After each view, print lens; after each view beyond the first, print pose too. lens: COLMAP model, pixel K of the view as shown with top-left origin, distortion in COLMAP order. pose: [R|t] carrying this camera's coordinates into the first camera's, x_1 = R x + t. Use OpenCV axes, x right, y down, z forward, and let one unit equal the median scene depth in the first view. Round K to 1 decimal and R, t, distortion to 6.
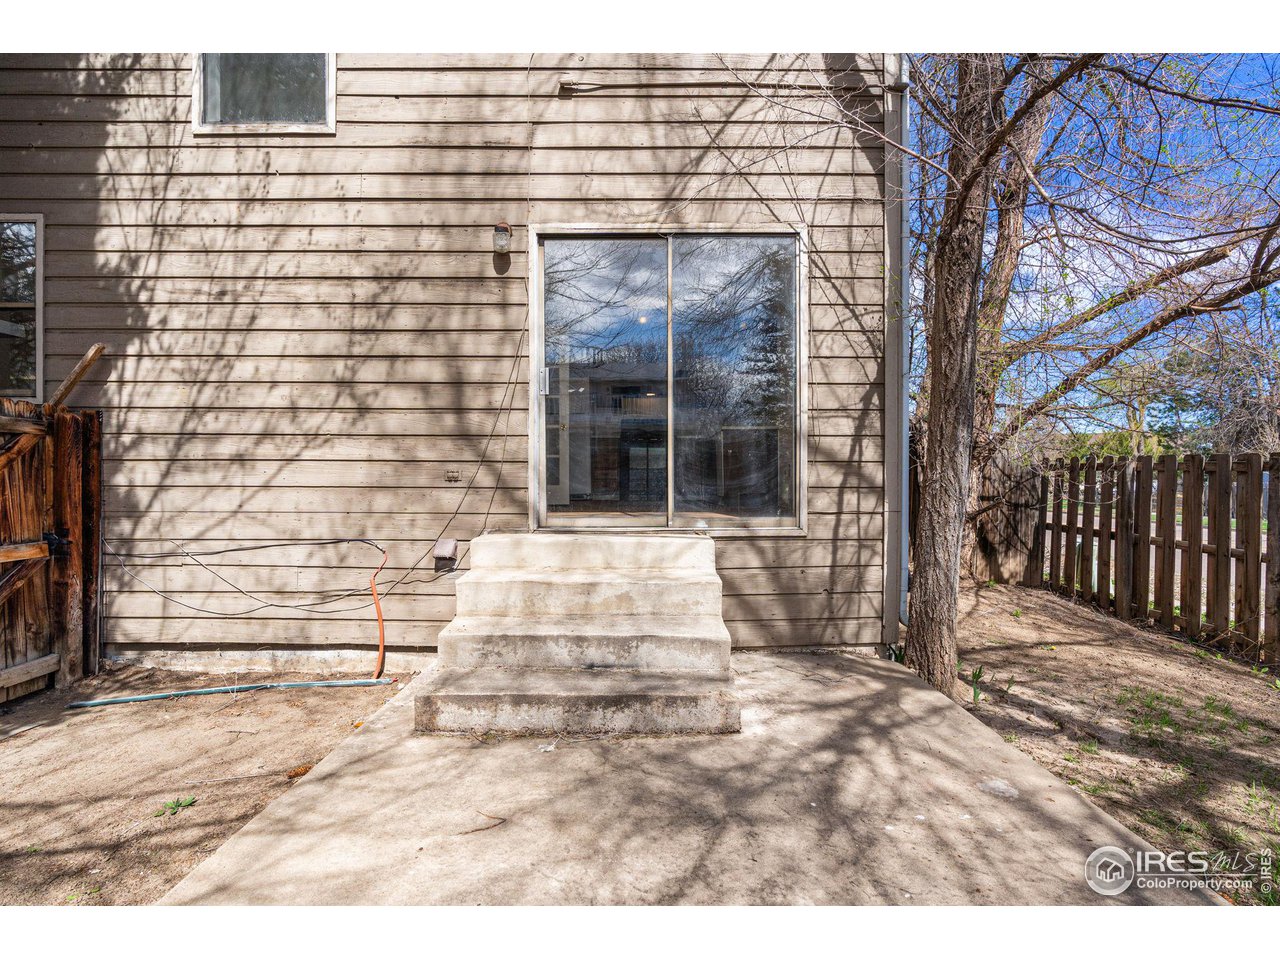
lens RADIAL K [[591.6, 0, 648.2], [0, 591.6, 478.5], [0, 0, 1]] dist [-0.007061, 0.000394]
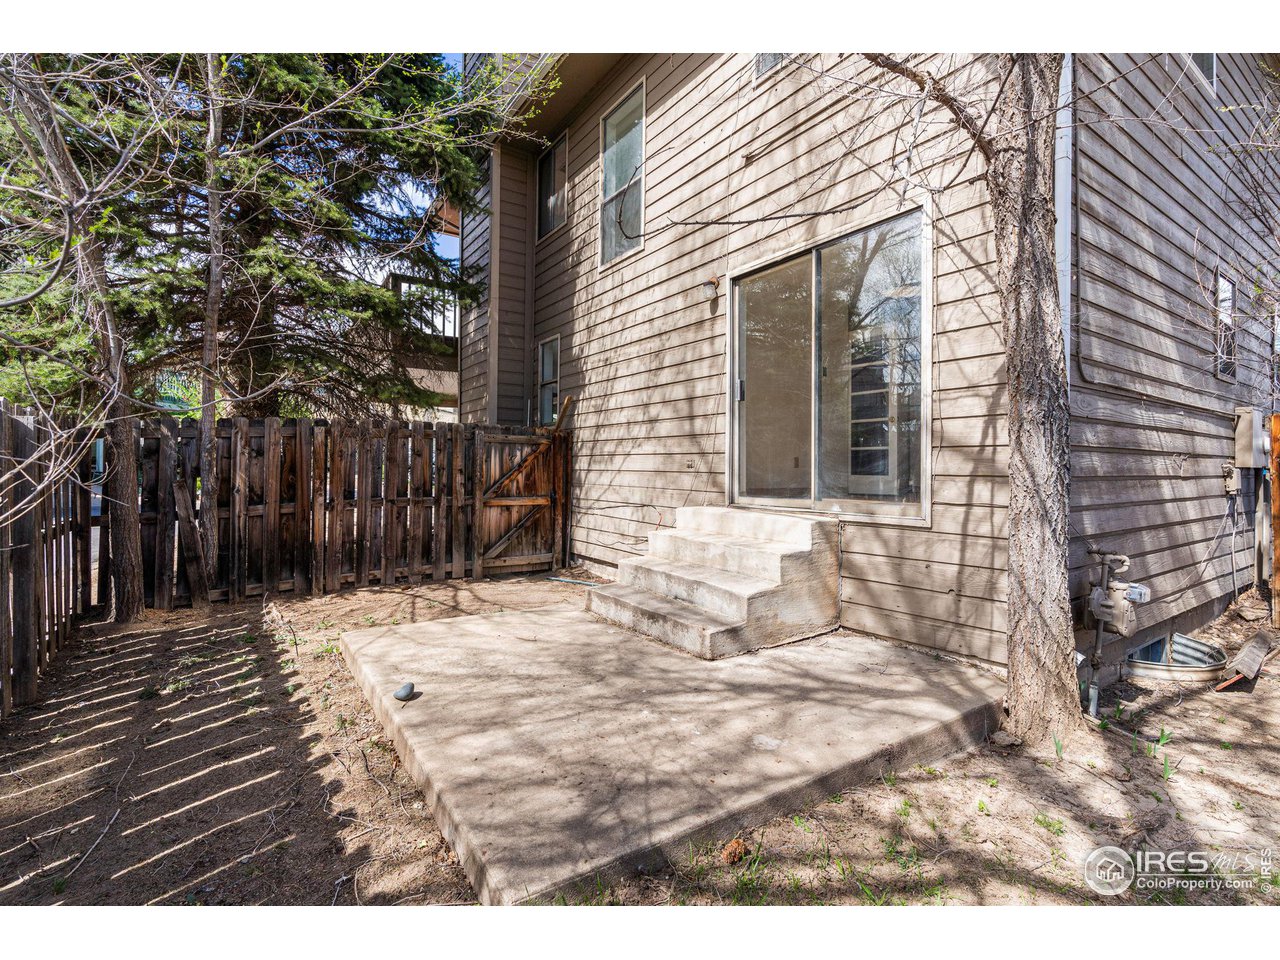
lens RADIAL K [[586.1, 0, 642.6], [0, 586.1, 470.0], [0, 0, 1]] dist [-0.010088, 0.000081]
pose [[0.567546, 0.006039, -0.823319, 0.766388], [-0.016314, 0.999859, -0.003912, 0.017202], [0.823180, 0.015652, 0.567565, 0.109957]]
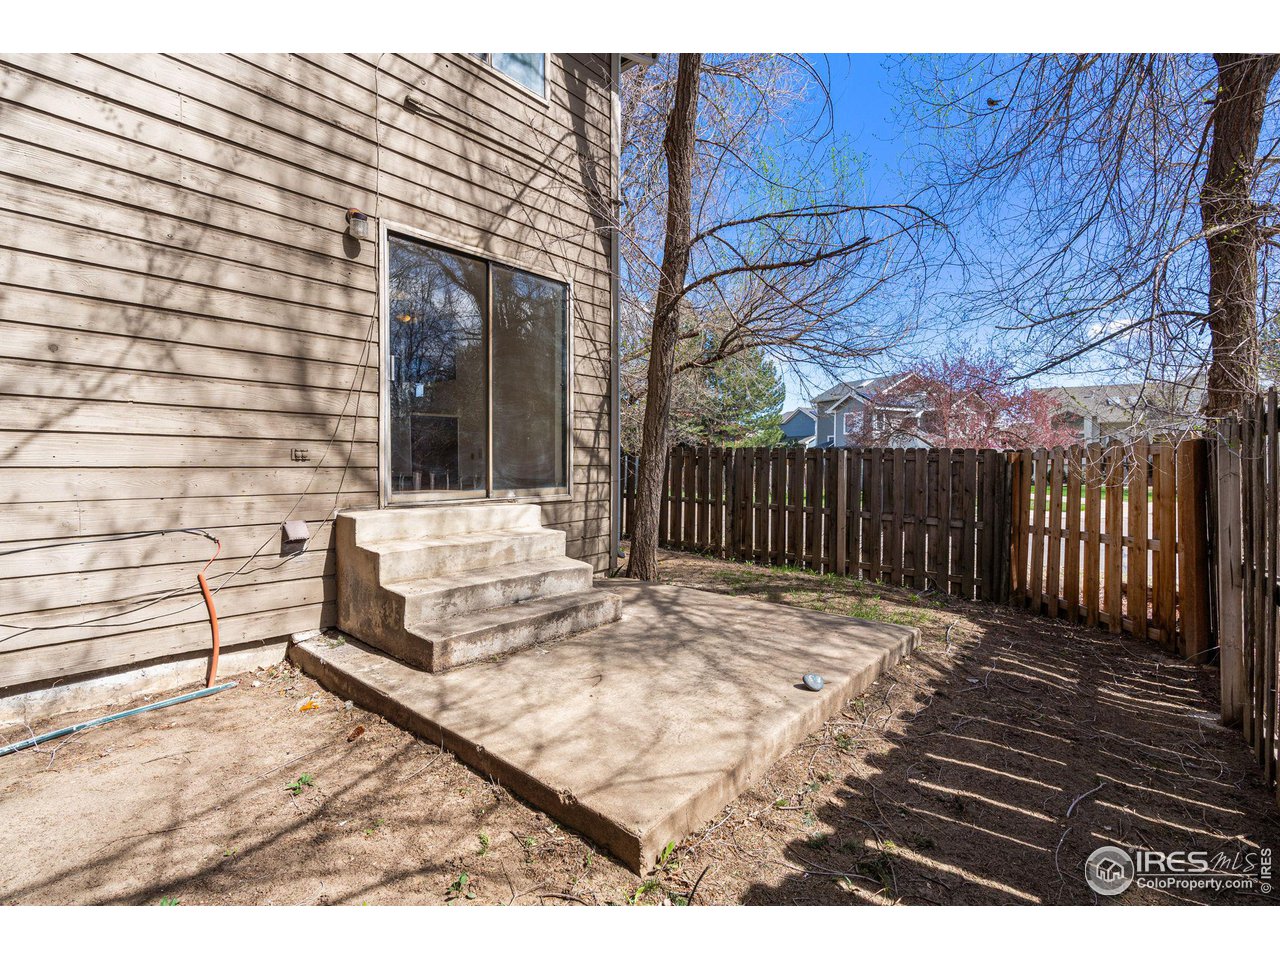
lens RADIAL K [[578.1, 0, 642.4], [0, 578.1, 474.0], [0, 0, 1]] dist [-0.002494, 0.000182]
pose [[0.659016, -0.014706, 0.751985, -0.662434], [0.004577, 0.999869, 0.015543, 0.014035], [-0.752115, -0.006802, 0.658996, -0.037688]]
